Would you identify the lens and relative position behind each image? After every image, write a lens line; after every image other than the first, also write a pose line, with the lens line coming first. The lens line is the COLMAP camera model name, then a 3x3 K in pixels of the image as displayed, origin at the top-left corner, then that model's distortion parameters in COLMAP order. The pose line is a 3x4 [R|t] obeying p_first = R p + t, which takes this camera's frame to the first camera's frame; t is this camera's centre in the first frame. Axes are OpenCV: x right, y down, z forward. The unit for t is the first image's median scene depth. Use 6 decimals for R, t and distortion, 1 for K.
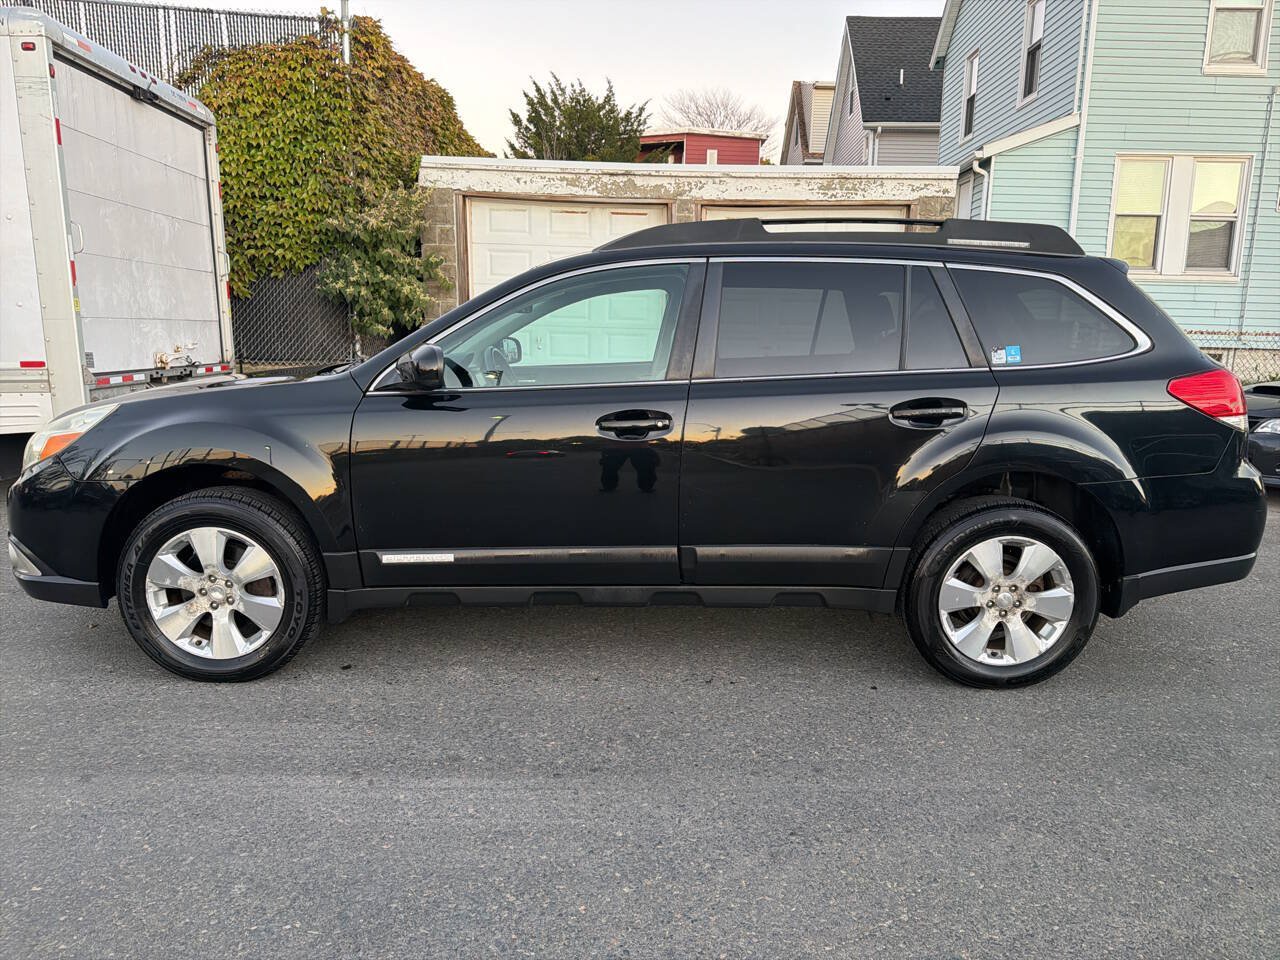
lens RADIAL K [[874.9, 0, 640.0], [0, 874.9, 480.0], [0, 0, 1]] dist [-0.005668, -0.015276]
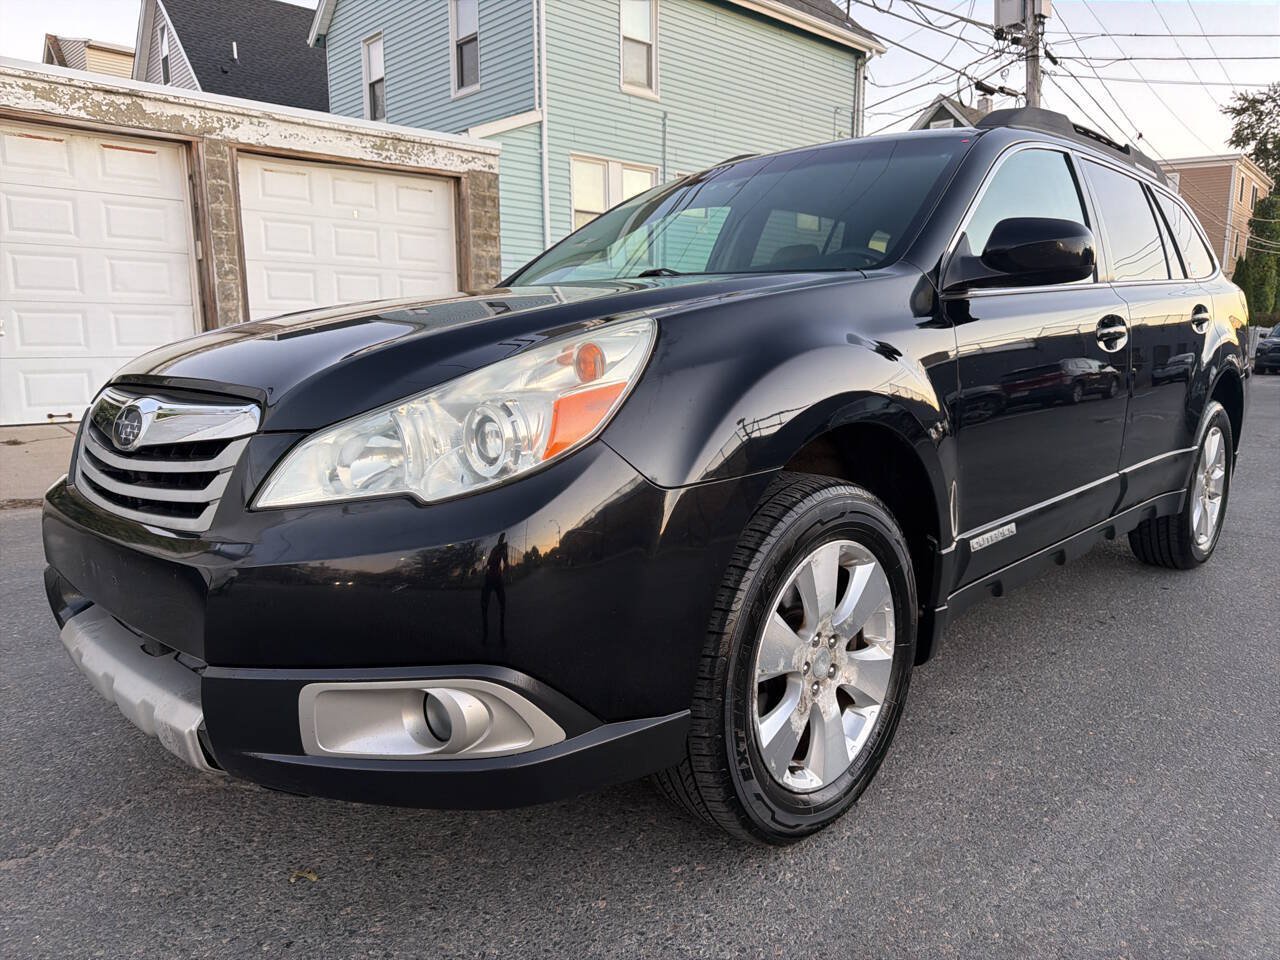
lens RADIAL K [[891.8, 0, 640.0], [0, 891.8, 480.0], [0, 0, 1]] dist [-0.004329, -0.009300]
pose [[0.736528, -0.118330, 0.665976, -0.233273], [0.122140, 0.991661, 0.041119, -0.004645], [-0.665288, 0.051057, 0.744839, 0.167925]]
